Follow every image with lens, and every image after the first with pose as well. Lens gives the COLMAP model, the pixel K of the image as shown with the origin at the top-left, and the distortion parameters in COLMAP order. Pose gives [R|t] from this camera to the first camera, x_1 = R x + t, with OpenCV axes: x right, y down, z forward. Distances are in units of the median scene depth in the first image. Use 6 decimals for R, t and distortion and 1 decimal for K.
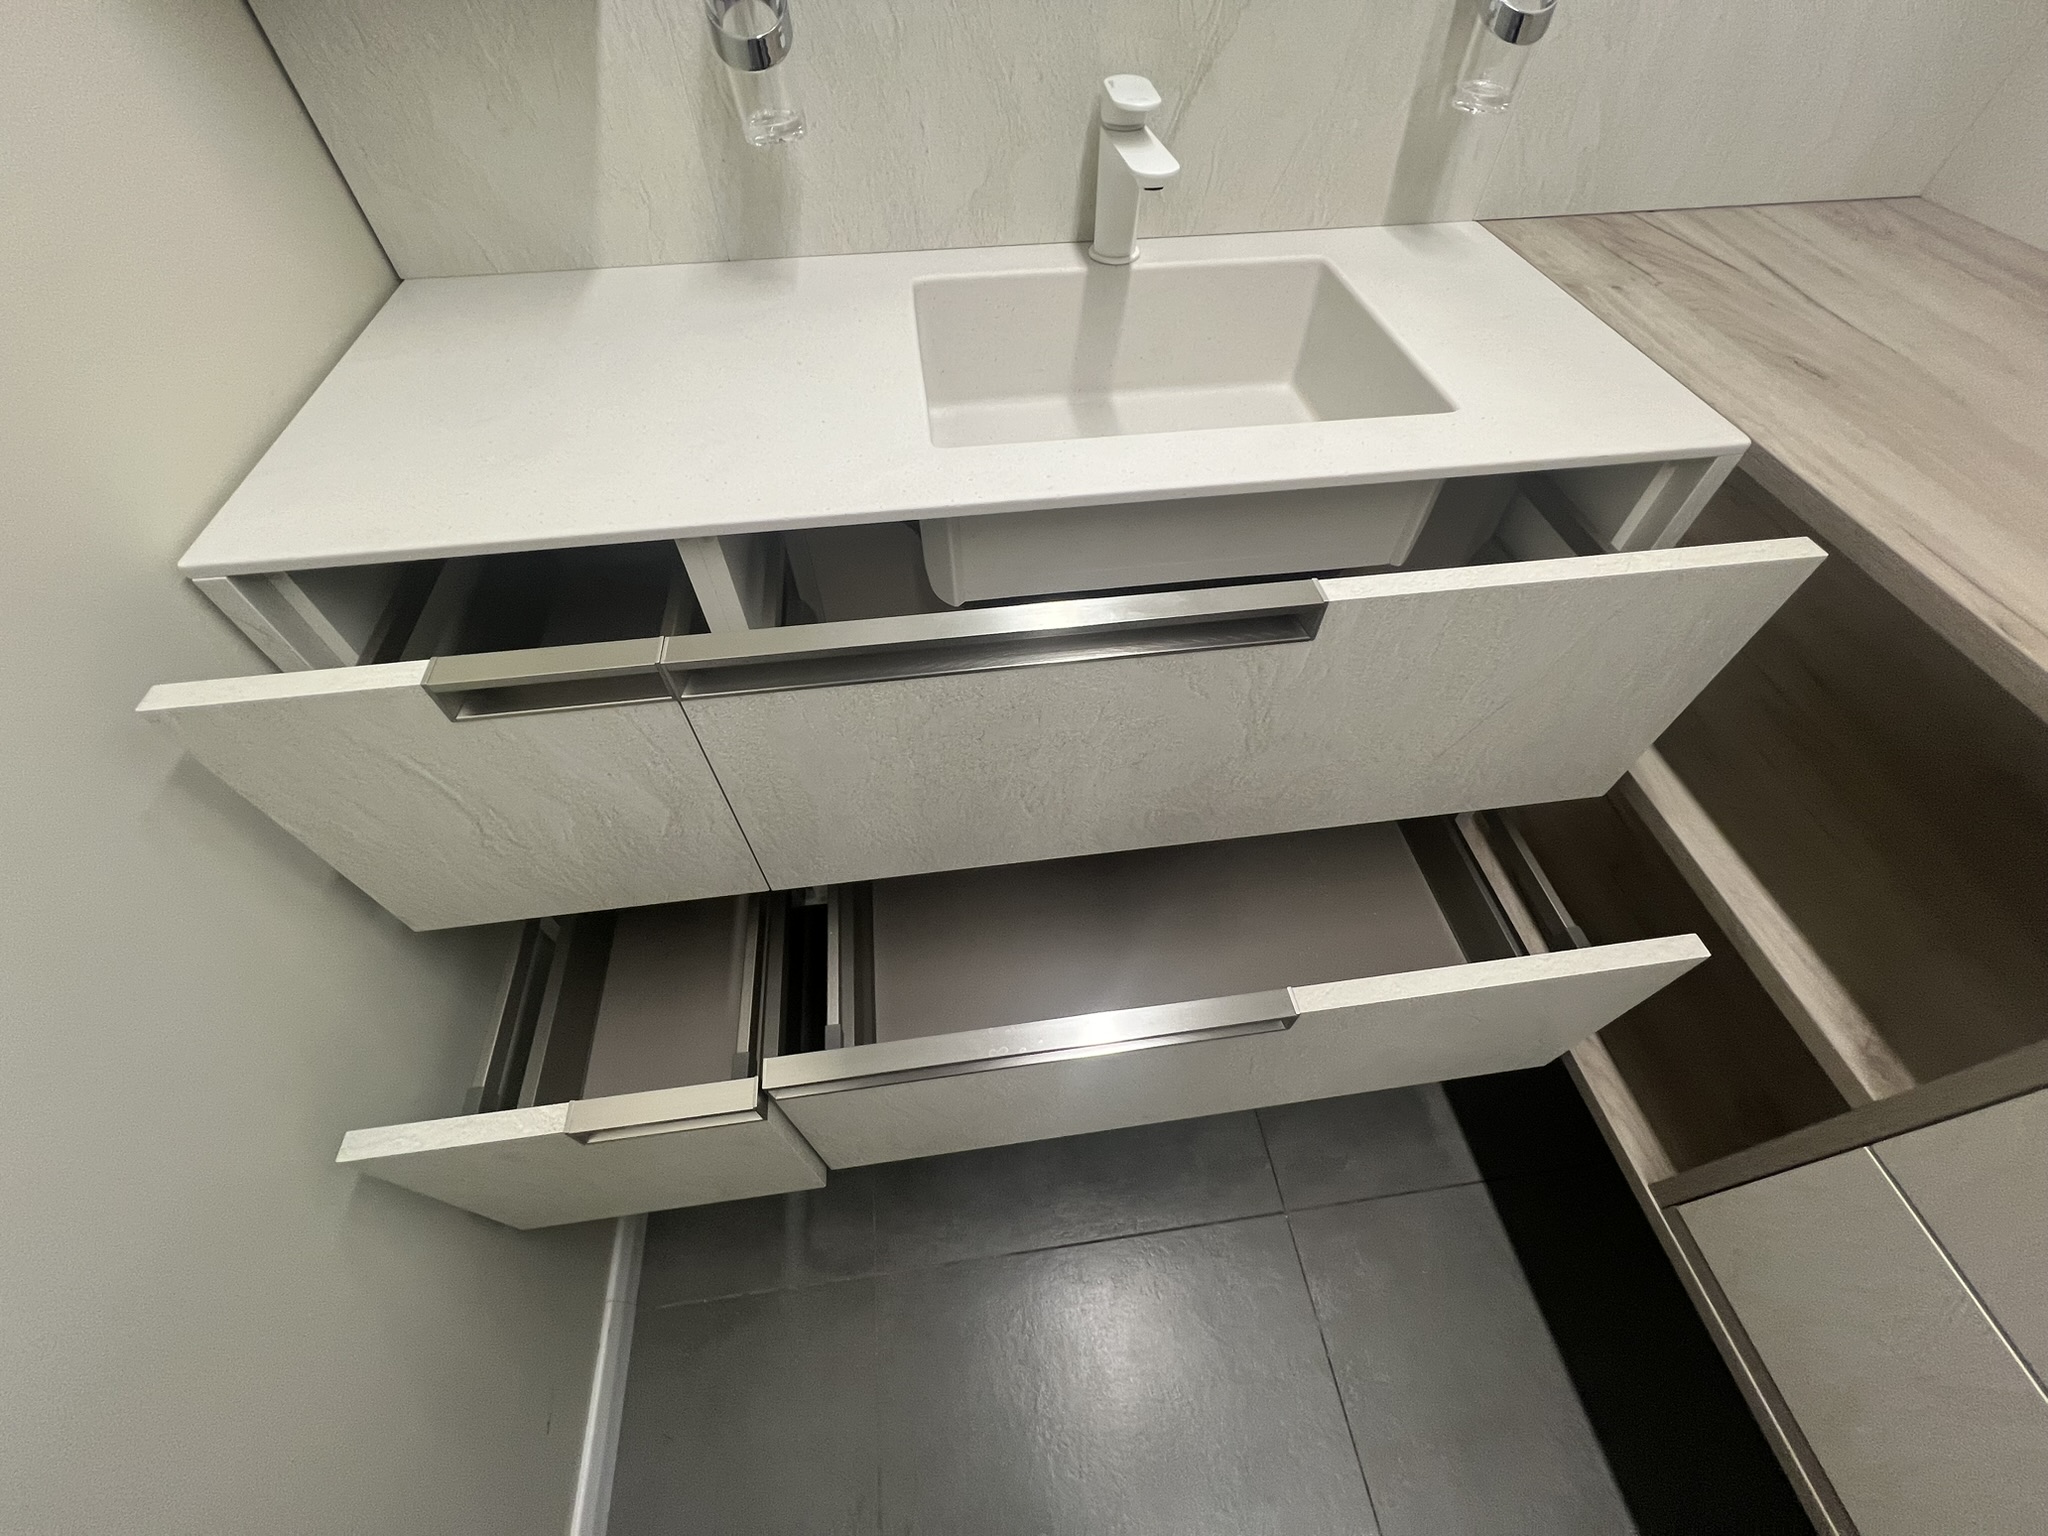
lens RADIAL K [[819.1, 0, 1020.5], [0, 819.1, 763.8], [0, 0, 1]] dist [-0.000938, -0.000592]
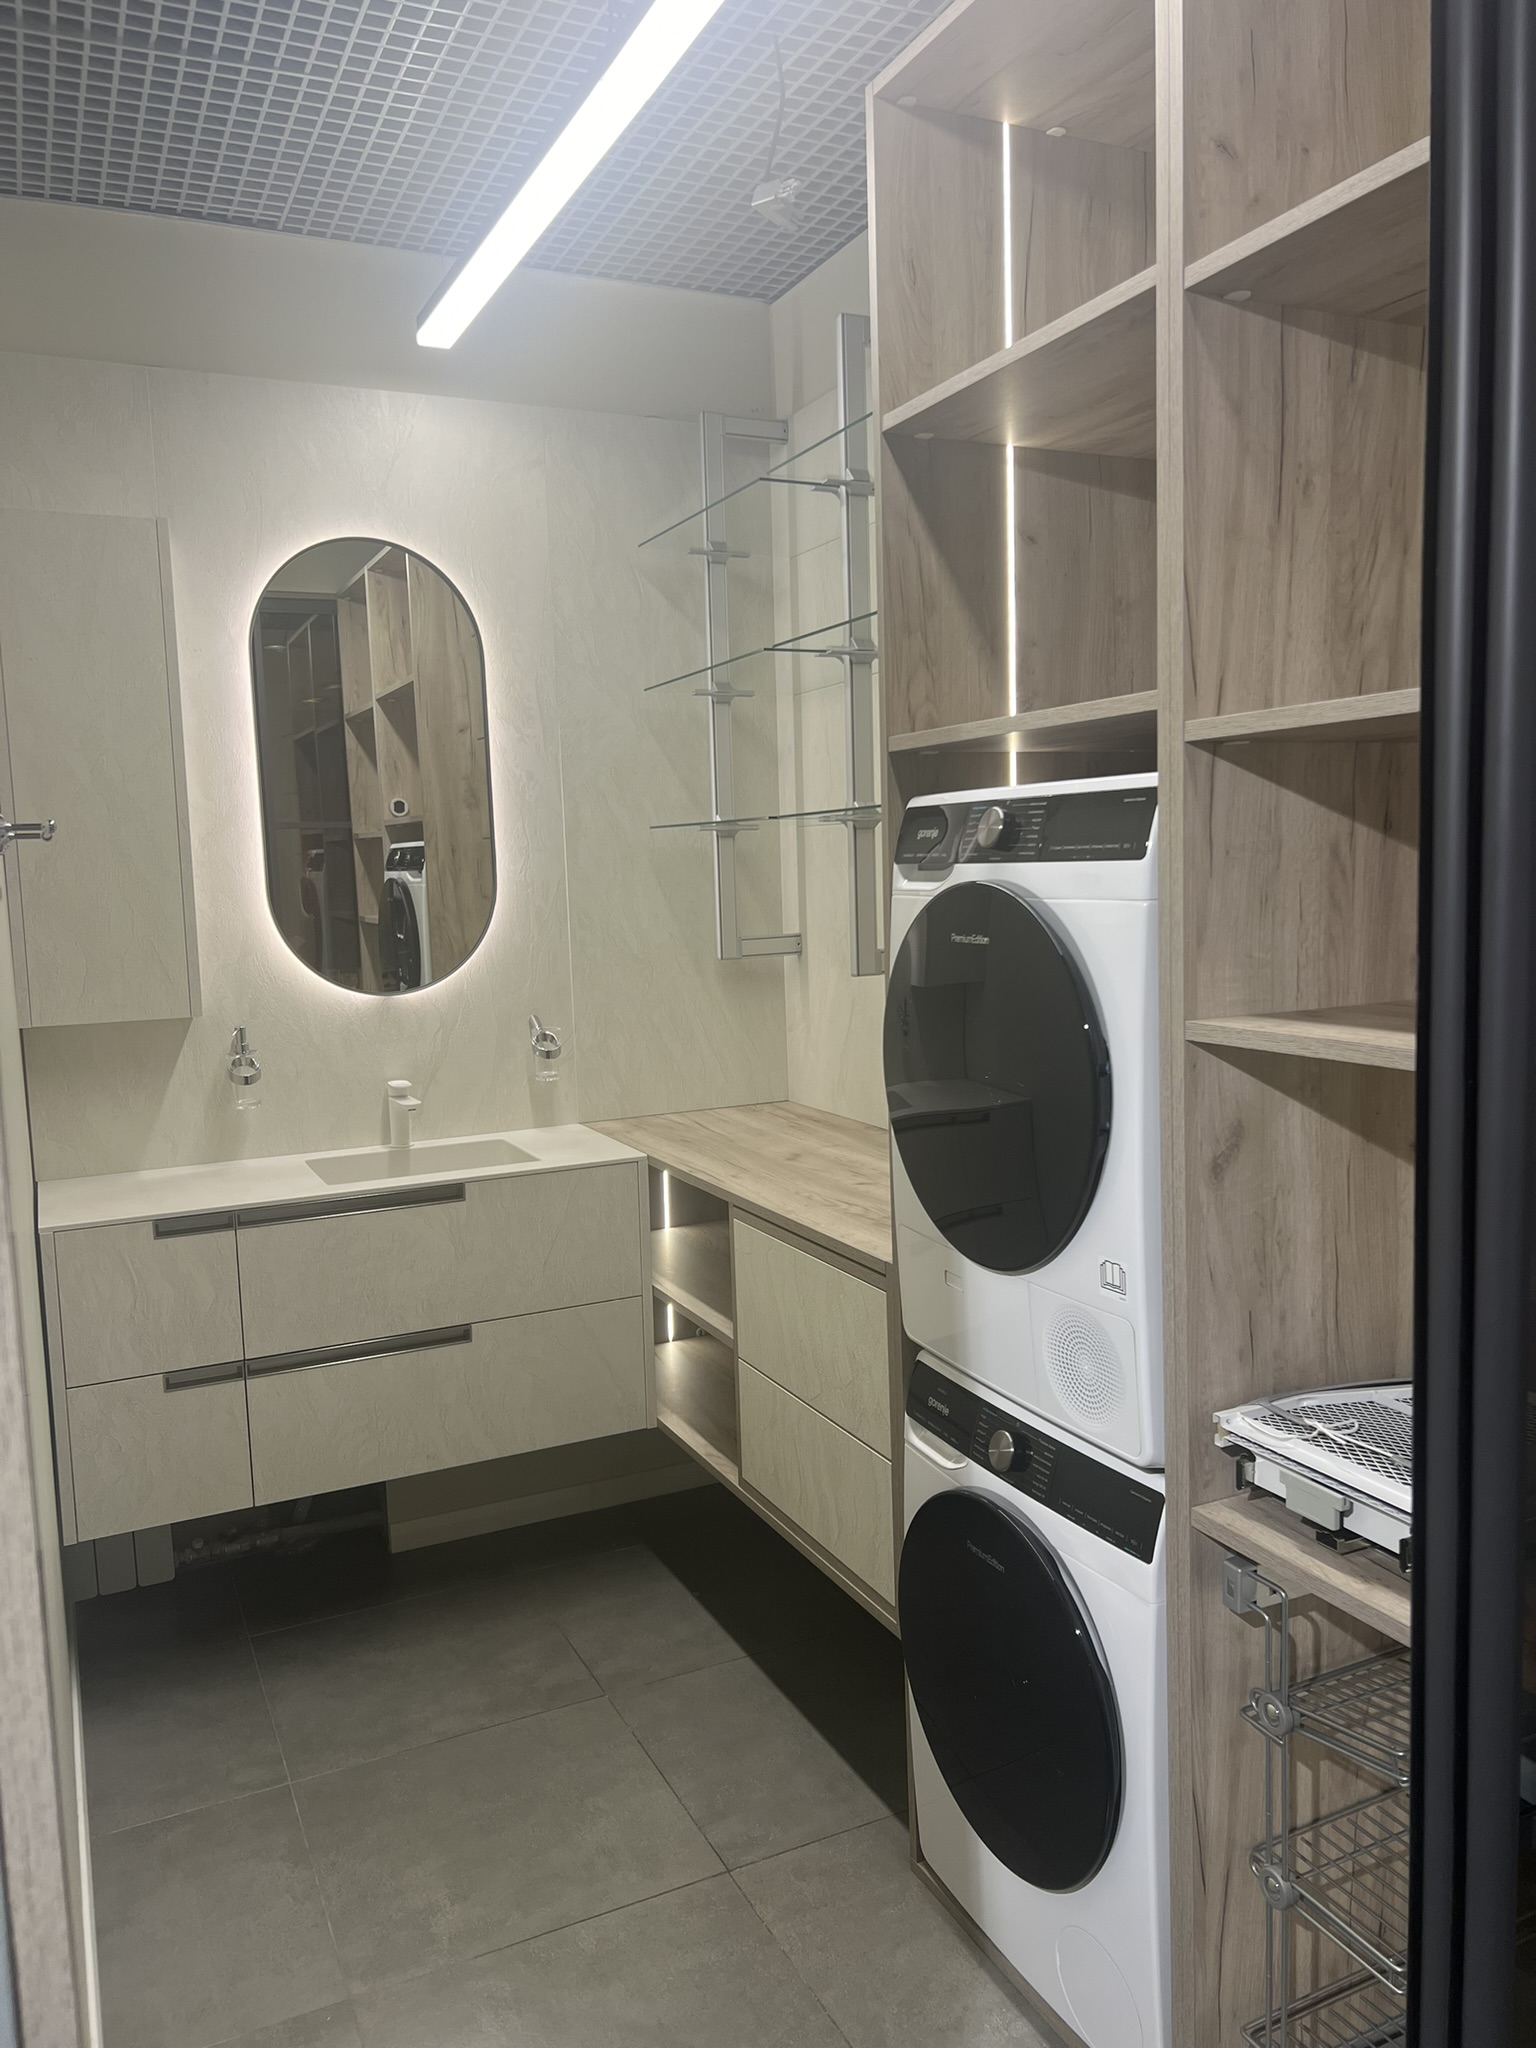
lens RADIAL K [[1540.0, 0, 770.3], [0, 1540.0, 1032.1], [0, 0, 1]] dist [0.081562, -0.099653]
pose [[0.952624, -0.062451, 0.297670, -0.157942], [0.256295, 0.691802, -0.675073, 2.223314], [-0.163769, 0.719382, 0.675033, -2.166779]]
